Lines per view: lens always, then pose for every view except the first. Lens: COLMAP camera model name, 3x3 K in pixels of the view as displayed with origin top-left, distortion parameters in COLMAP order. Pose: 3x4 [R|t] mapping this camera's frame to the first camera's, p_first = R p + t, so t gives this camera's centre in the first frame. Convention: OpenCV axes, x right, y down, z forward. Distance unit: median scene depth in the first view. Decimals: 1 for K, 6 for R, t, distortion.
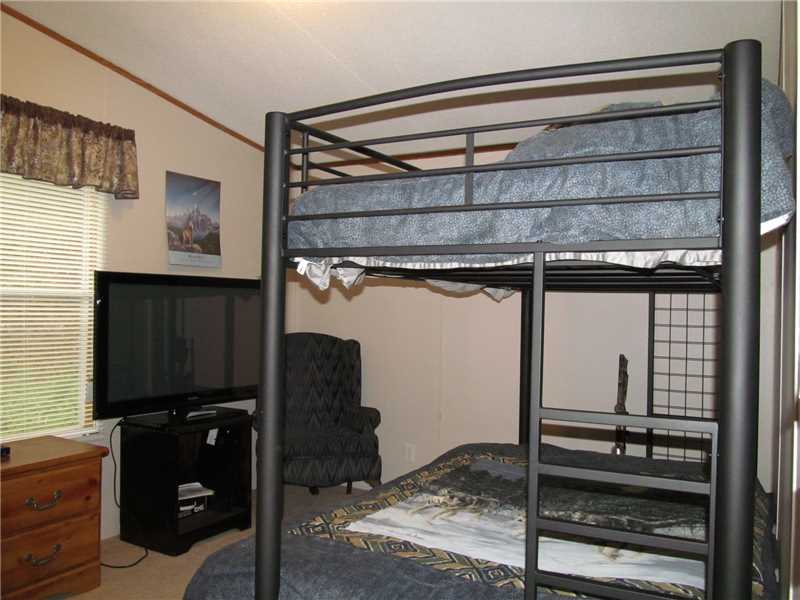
lens RADIAL K [[668.1, 0, 400.6], [0, 668.1, 301.3], [0, 0, 1]] dist [-0.046315, -0.000024]
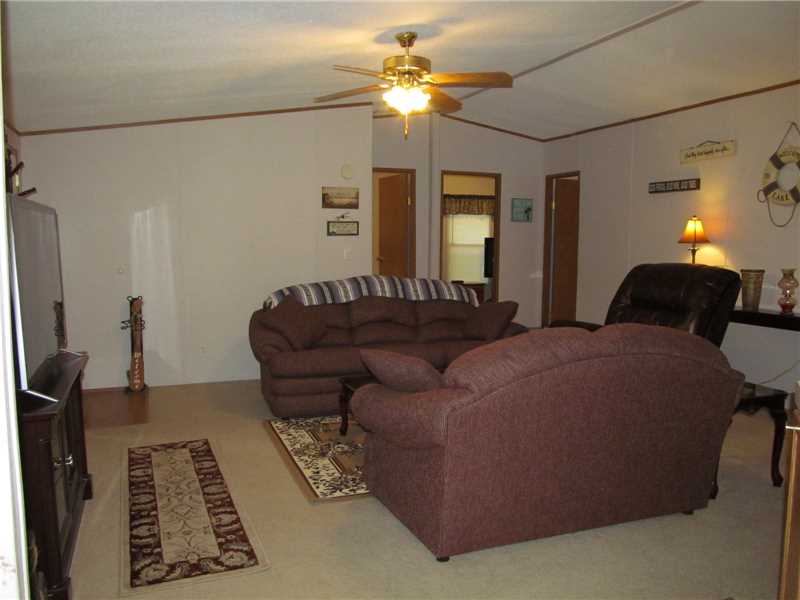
lens RADIAL K [[668.1, 0, 399.9], [0, 668.1, 302.0], [0, 0, 1]] dist [-0.046315, -0.000024]
pose [[0.860671, 0.035621, -0.507914, 1.050897], [0.003376, 0.997129, 0.075652, 0.028270], [0.509151, -0.066827, 0.858079, -2.500397]]
